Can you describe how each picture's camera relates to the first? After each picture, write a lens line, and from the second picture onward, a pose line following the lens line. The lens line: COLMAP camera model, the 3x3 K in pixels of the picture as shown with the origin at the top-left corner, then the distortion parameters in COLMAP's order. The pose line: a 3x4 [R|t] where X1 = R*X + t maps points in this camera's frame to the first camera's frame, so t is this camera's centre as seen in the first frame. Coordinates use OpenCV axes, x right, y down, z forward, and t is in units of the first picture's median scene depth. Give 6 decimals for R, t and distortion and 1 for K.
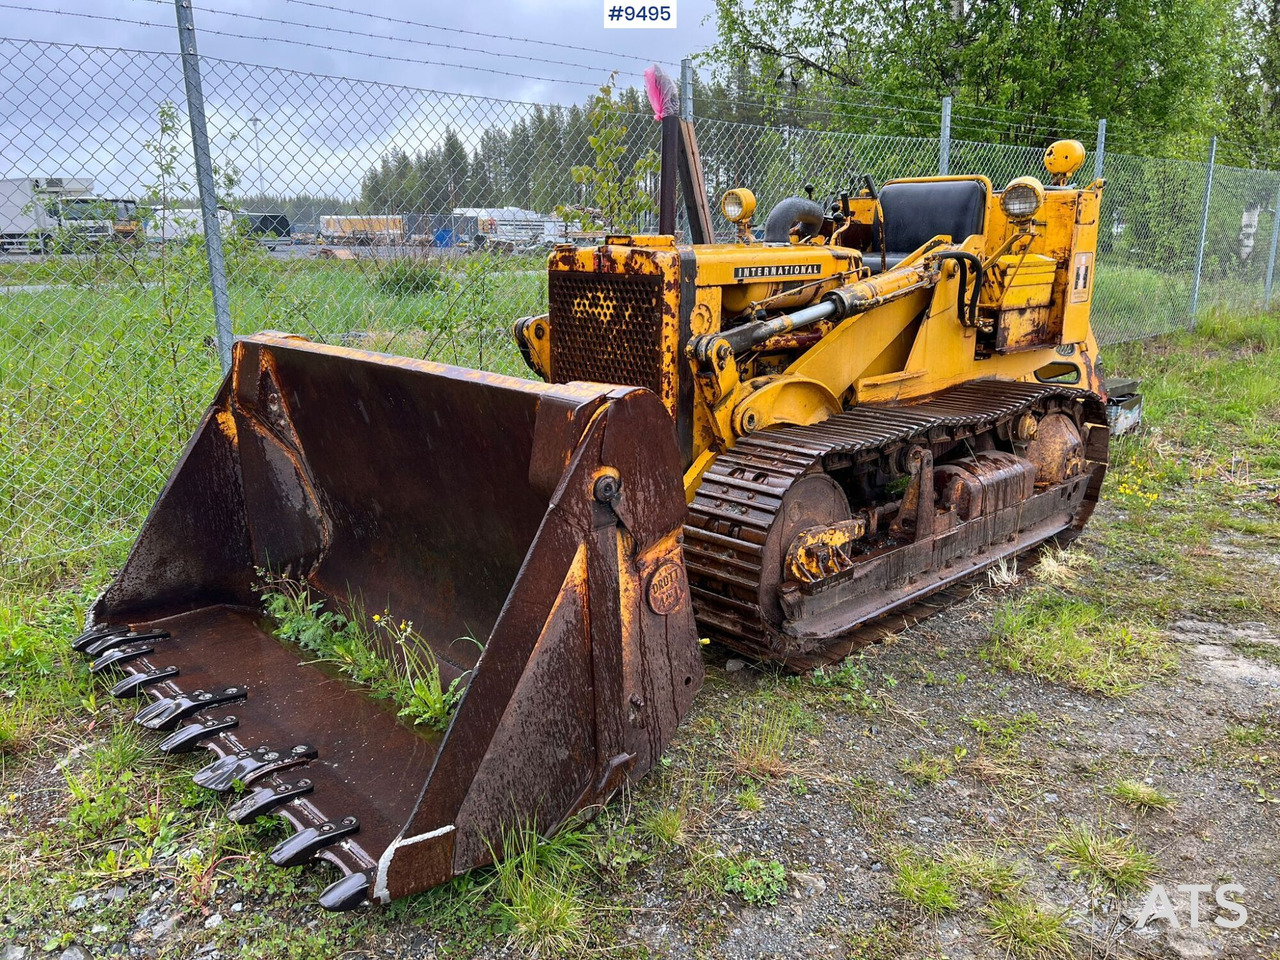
lens RADIAL K [[956.0, 0, 629.7], [0, 956.0, 474.5], [0, 0, 1]] dist [0.078682, -0.093333]
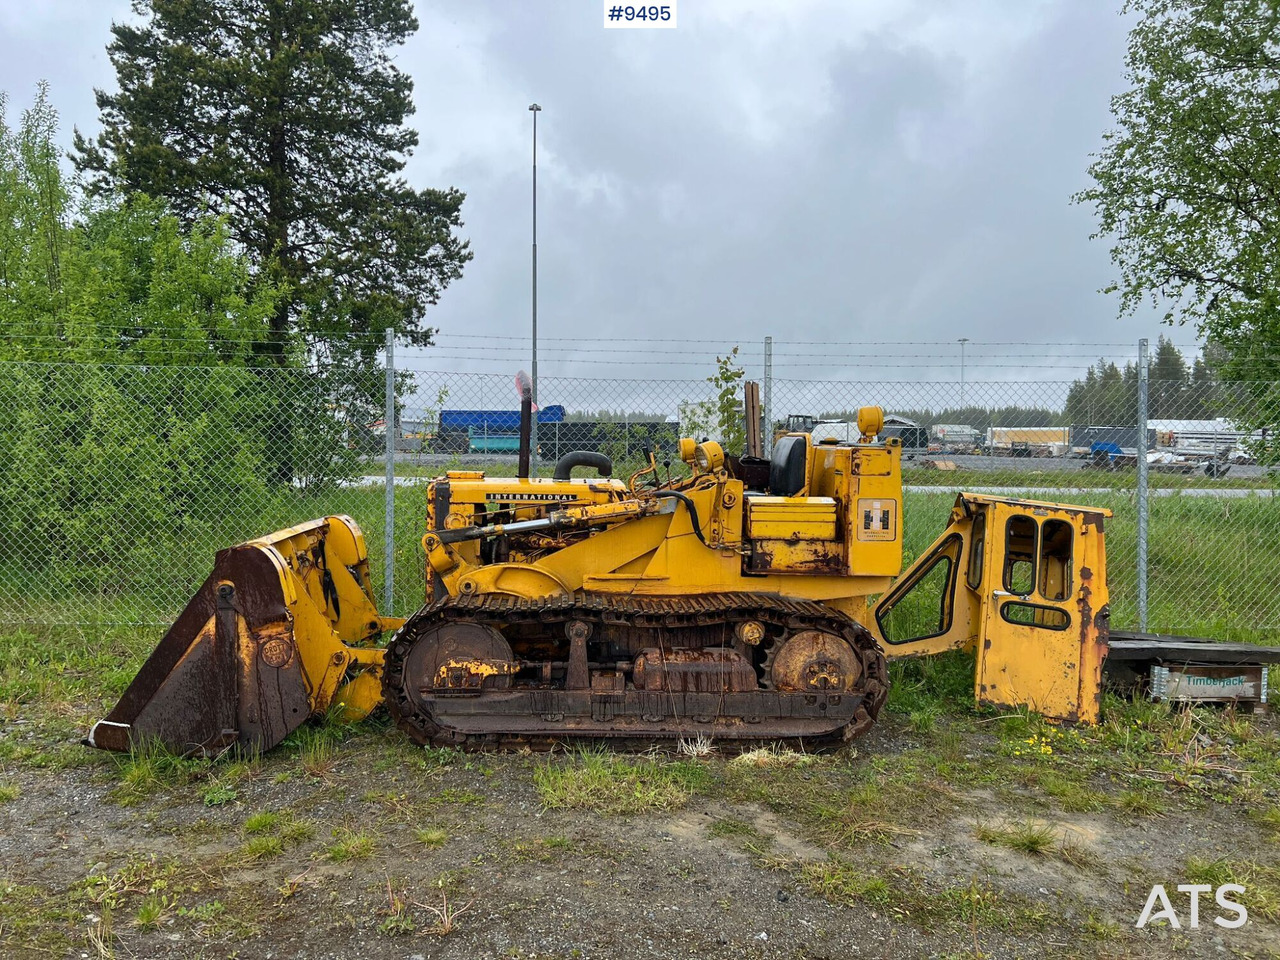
lens RADIAL K [[956.0, 0, 629.7], [0, 956.0, 474.5], [0, 0, 1]] dist [0.078682, -0.093333]
pose [[0.768480, 0.039517, -0.638653, 1.308132], [-0.172362, 0.973983, -0.147135, -0.048803], [0.616223, 0.223150, 0.755297, -0.082146]]
